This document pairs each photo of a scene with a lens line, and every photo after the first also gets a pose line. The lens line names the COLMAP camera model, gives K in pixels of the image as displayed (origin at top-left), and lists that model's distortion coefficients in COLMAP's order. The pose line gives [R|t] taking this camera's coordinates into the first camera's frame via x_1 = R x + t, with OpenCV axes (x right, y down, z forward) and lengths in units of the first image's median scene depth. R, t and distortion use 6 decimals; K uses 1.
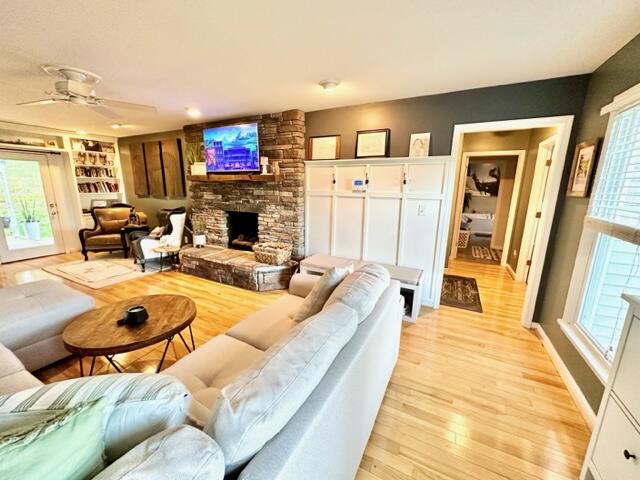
lens RADIAL K [[254.9, 0, 321.7], [0, 254.9, 240.5], [0, 0, 1]] dist [-0.004485, 0.000976]
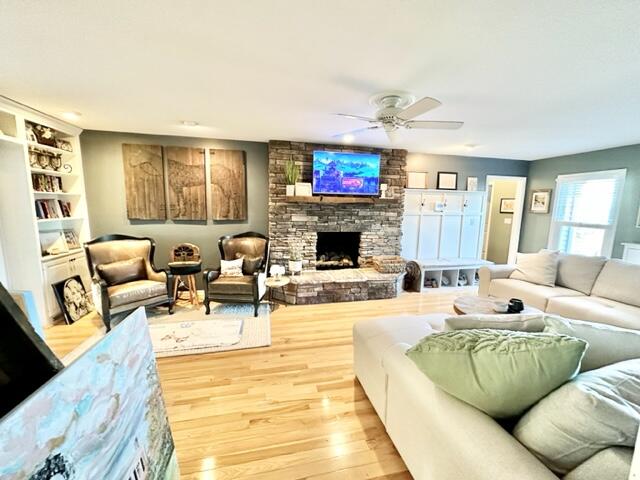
lens RADIAL K [[254.9, 0, 319.9], [0, 254.9, 241.0], [0, 0, 1]] dist [-0.004485, 0.000976]
pose [[0.766174, -0.085632, 0.636903, -1.126244], [0.128887, 0.991421, -0.021749, -0.069259], [-0.629576, 0.098752, 0.770637, 0.273753]]
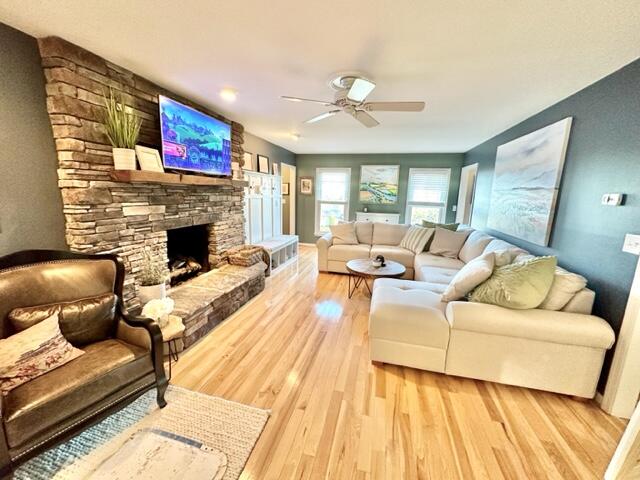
lens RADIAL K [[254.9, 0, 321.1], [0, 254.9, 240.7], [0, 0, 1]] dist [-0.004485, 0.000976]
pose [[-0.226314, -0.198715, 0.953569, -1.194237], [0.178257, 0.953987, 0.241109, -0.196505], [-0.957605, 0.224547, -0.180478, 0.845339]]
